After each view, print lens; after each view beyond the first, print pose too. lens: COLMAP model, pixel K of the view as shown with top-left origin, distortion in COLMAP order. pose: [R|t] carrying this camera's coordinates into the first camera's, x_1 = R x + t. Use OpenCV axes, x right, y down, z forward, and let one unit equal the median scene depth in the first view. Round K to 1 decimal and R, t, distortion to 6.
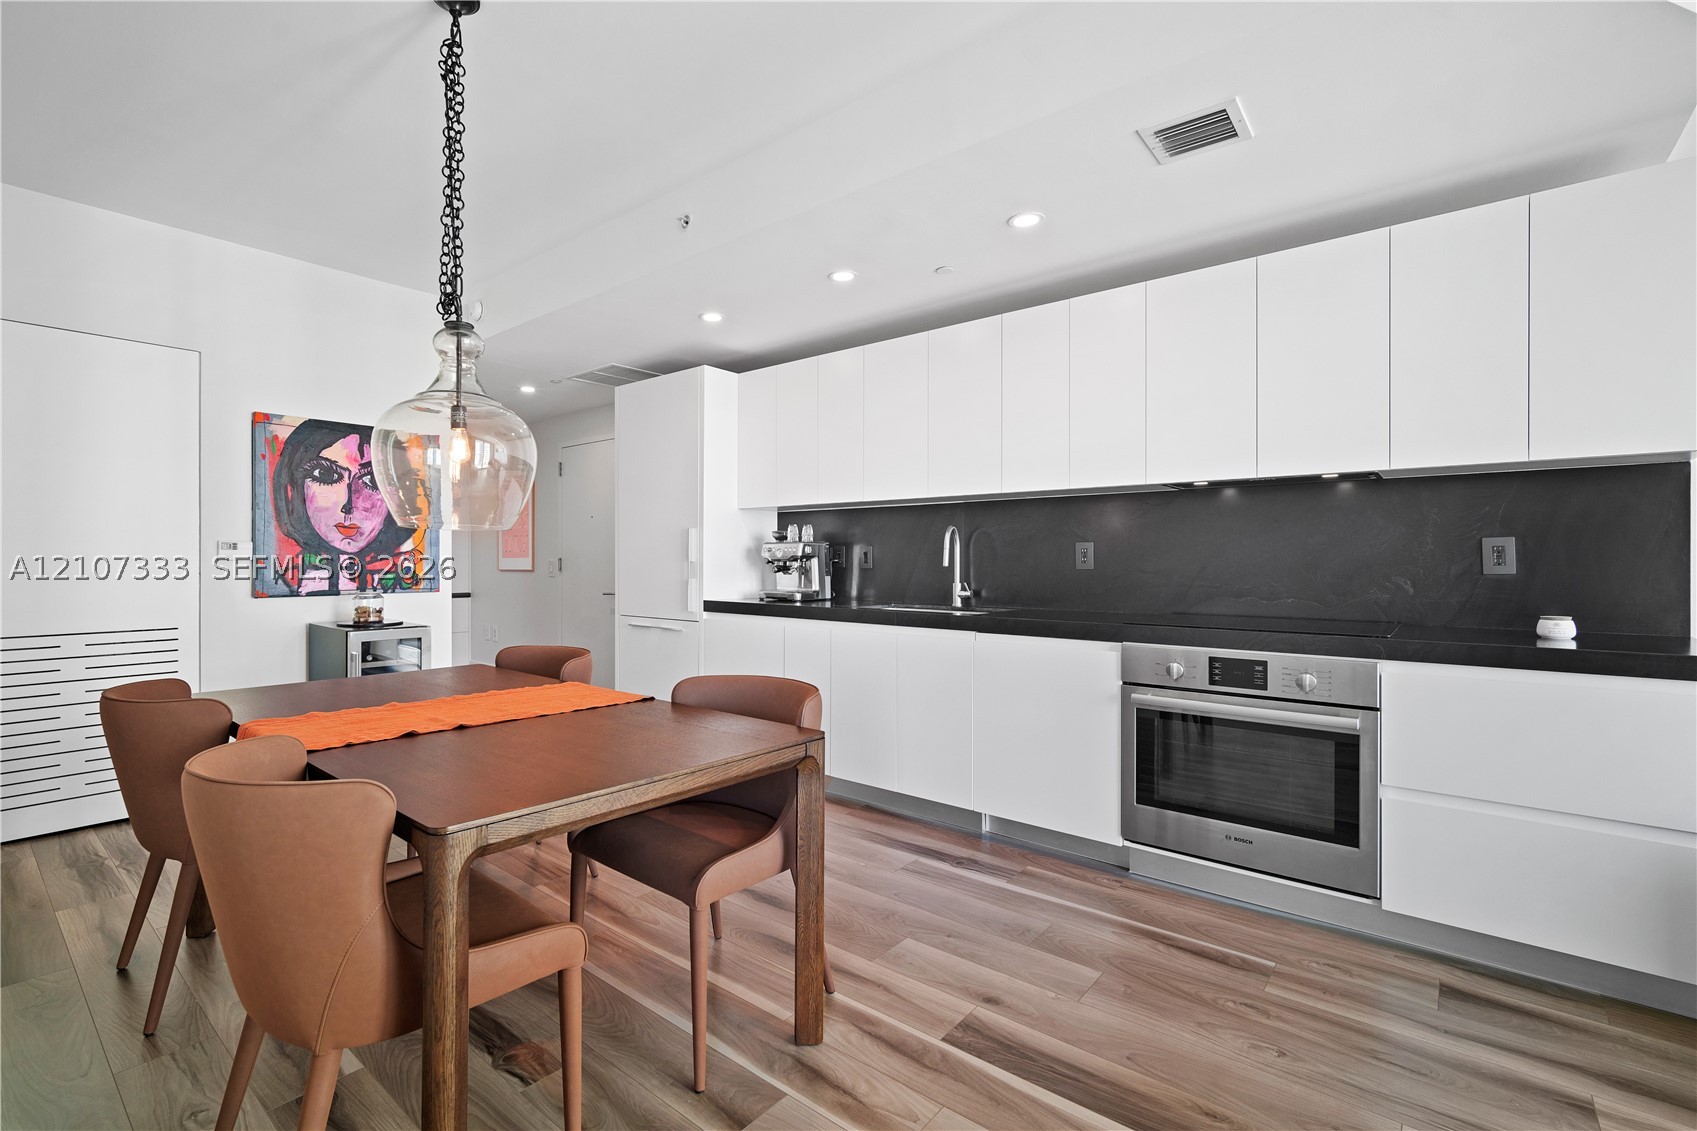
lens RADIAL K [[767.9, 0, 821.6], [0, 767.9, 559.0], [0, 0, 1]] dist [-0.015137, 0.006029]
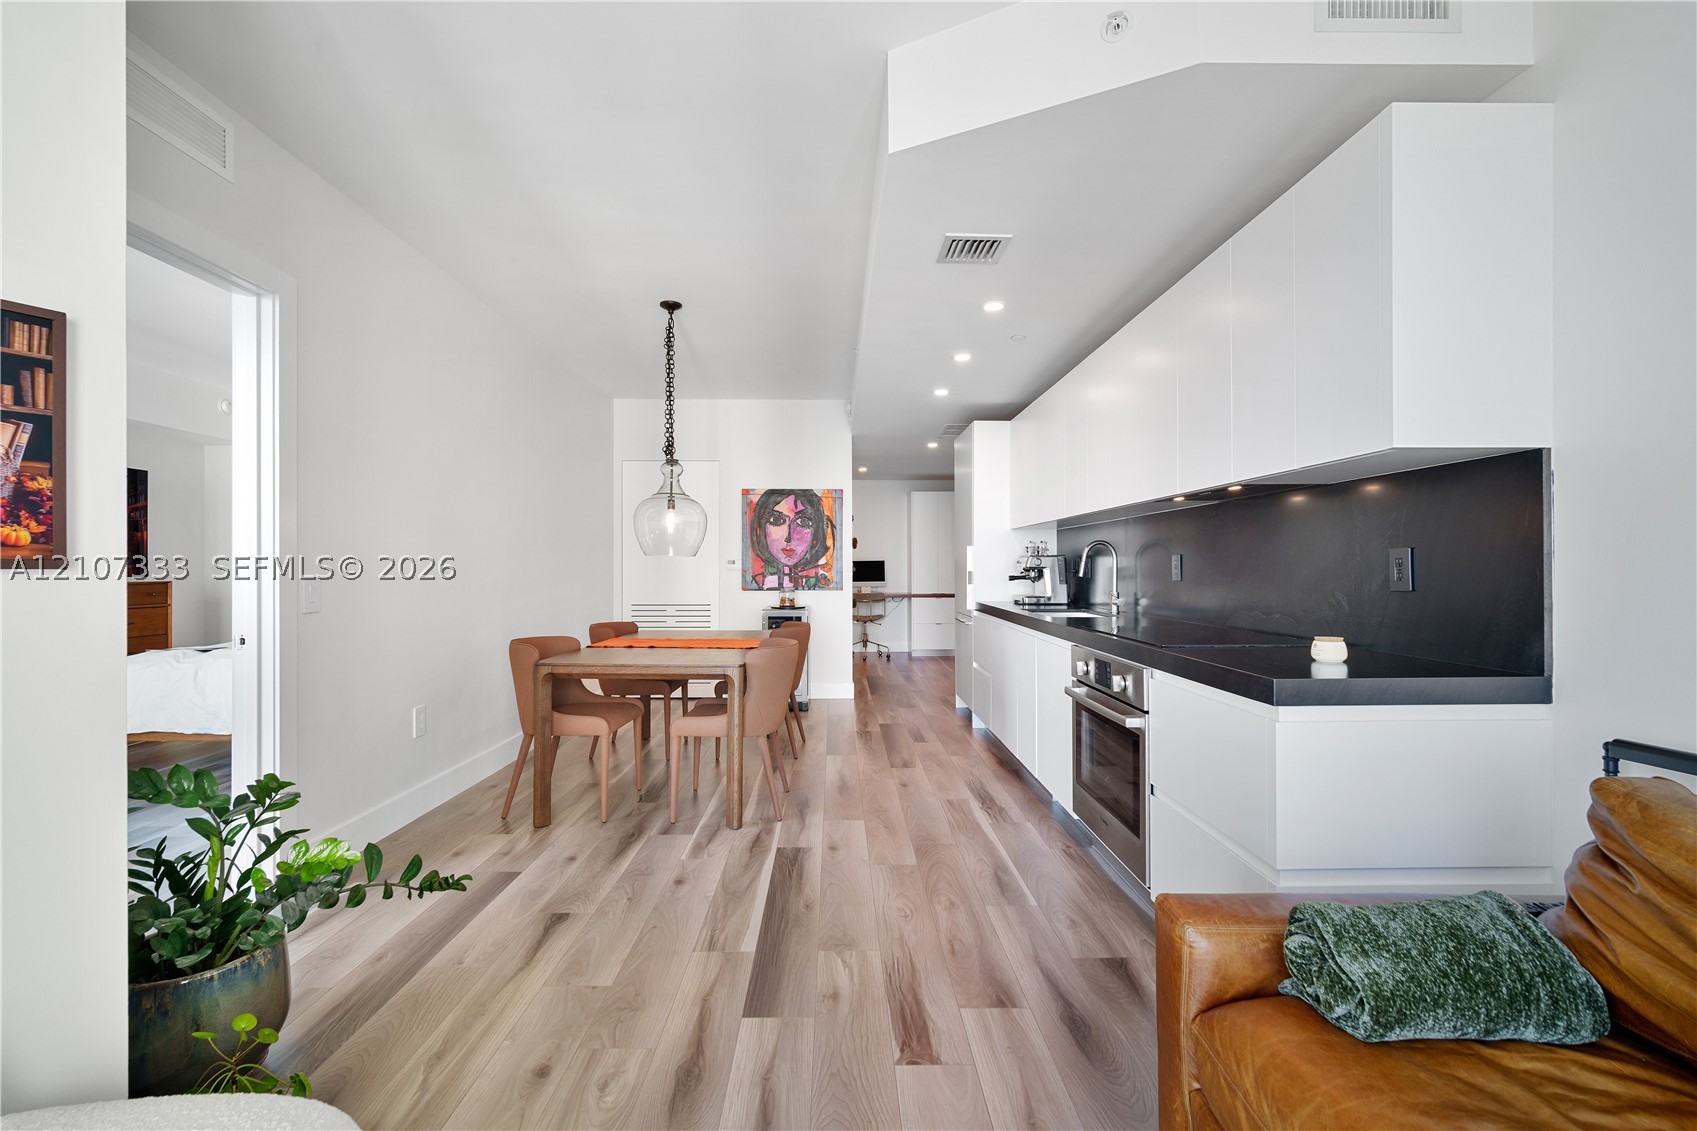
lens RADIAL K [[767.9, 0, 862.7], [0, 767.9, 567.8], [0, 0, 1]] dist [-0.015137, 0.006029]
pose [[0.657931, 0.001013, -0.753077, 1.015133], [-0.000417, 0.999999, 0.000981, -0.005916], [0.753078, -0.000331, 0.657931, -0.001232]]
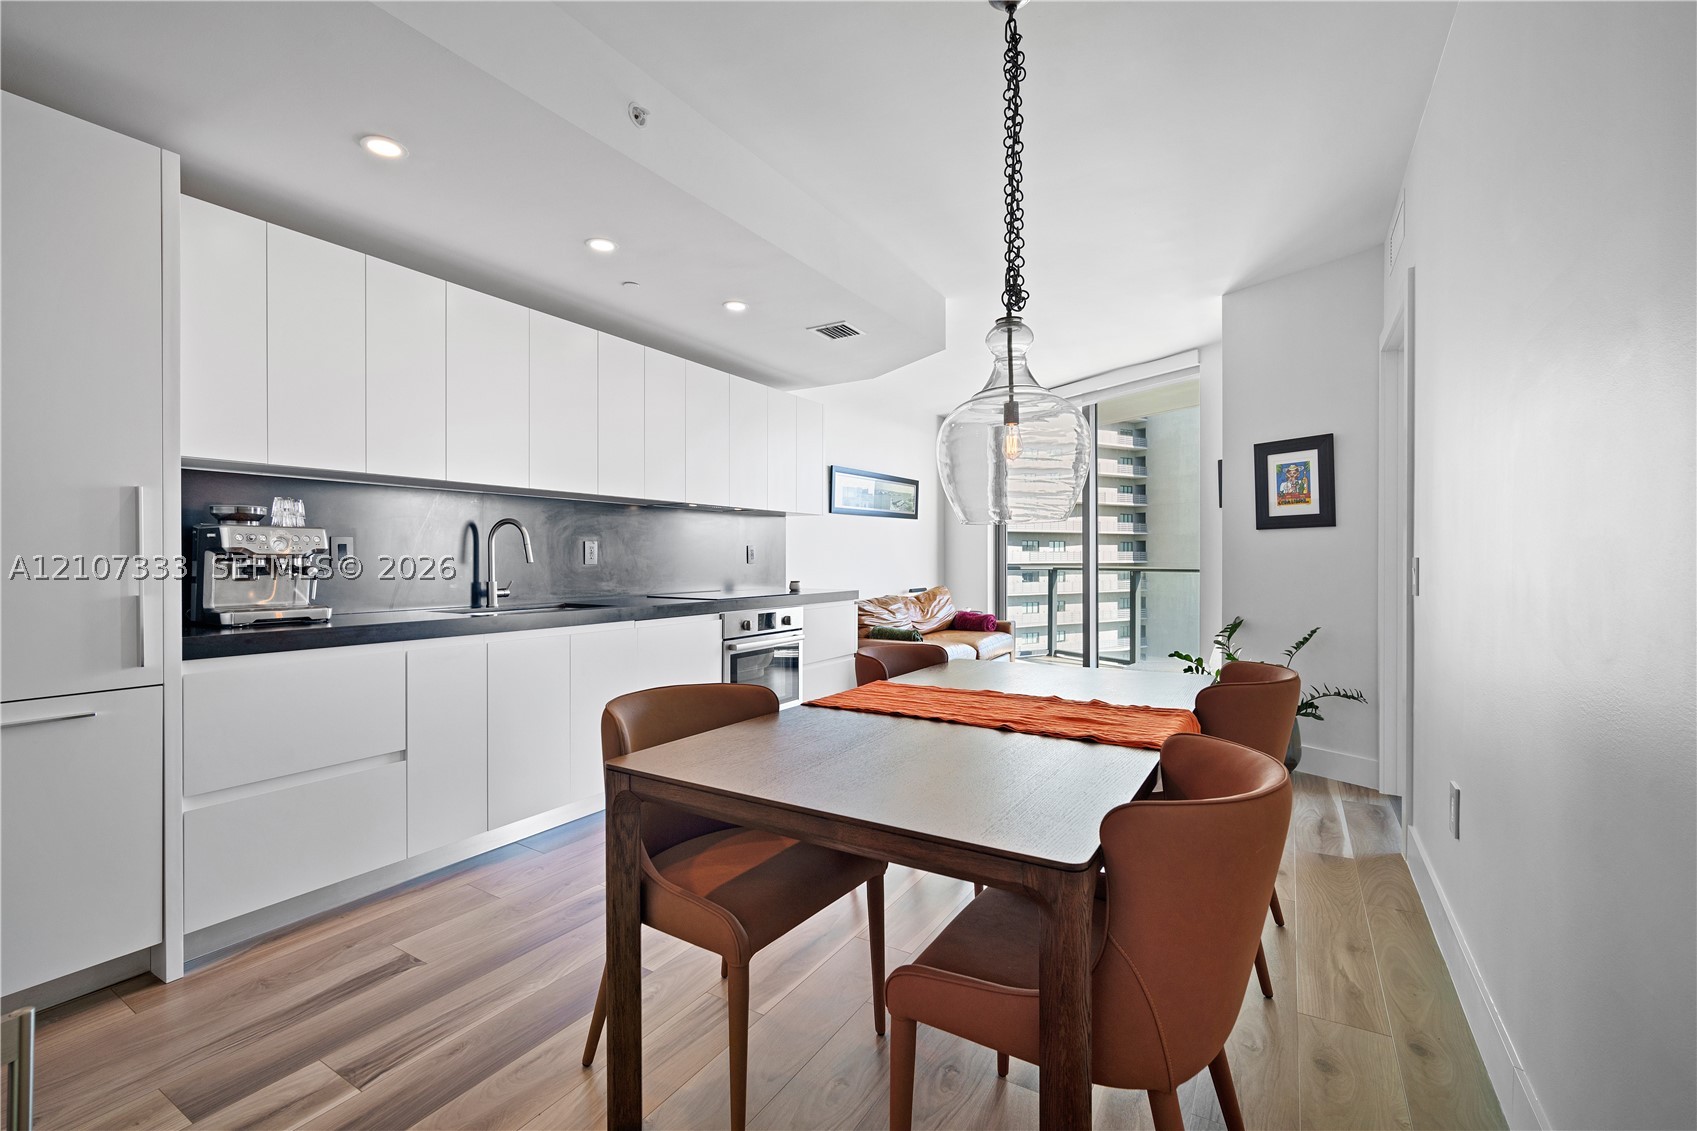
lens RADIAL K [[740.7, 0, 847.9], [0, 740.7, 552.4], [0, 0, 1]] dist [-0.001056, 0.000431]
pose [[-0.150887, 0.006173, 0.988532, -0.994350], [0.000641, 0.999981, -0.006146, 0.003704], [-0.988551, -0.000294, -0.150888, 0.945900]]
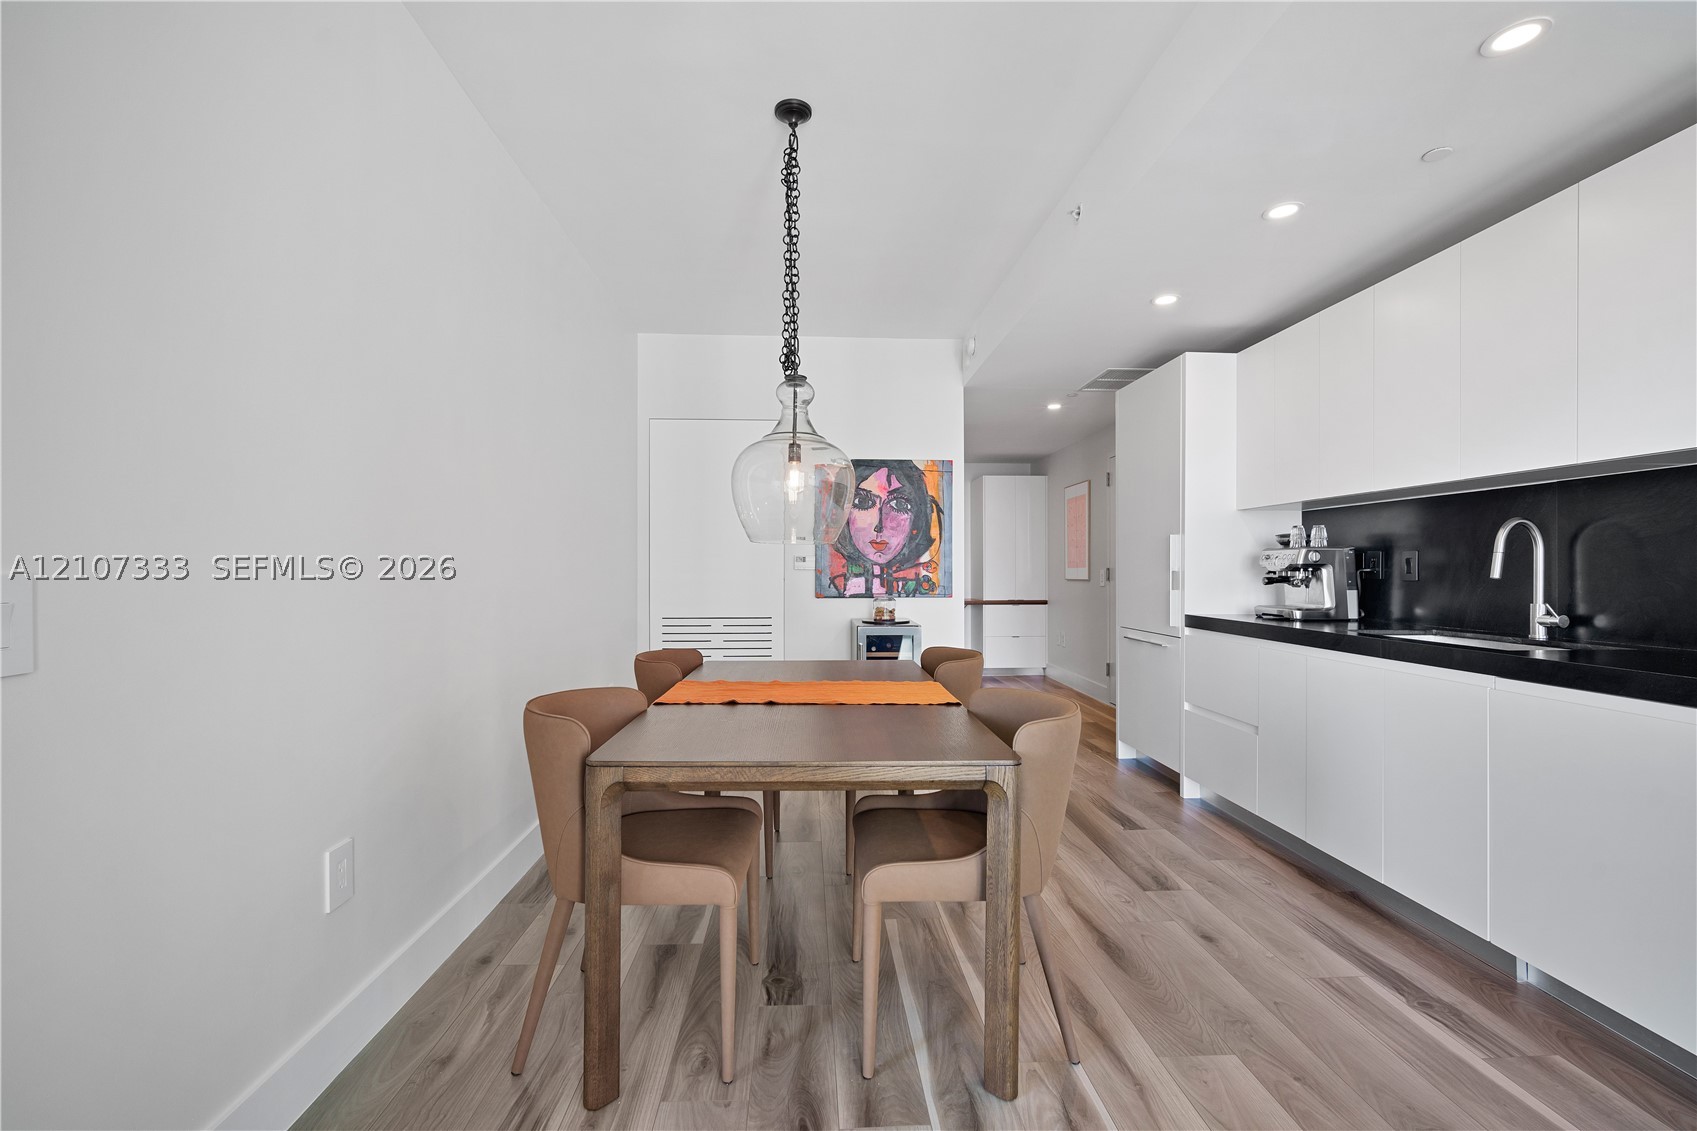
lens RADIAL K [[767.9, 0, 855.0], [0, 767.9, 567.5], [0, 0, 1]] dist [-0.015137, 0.006029]
pose [[0.687768, -0.002559, -0.725926, 0.332576], [0.000357, 0.999995, -0.003188, 0.002702], [0.725930, 0.001933, 0.687765, 0.152780]]
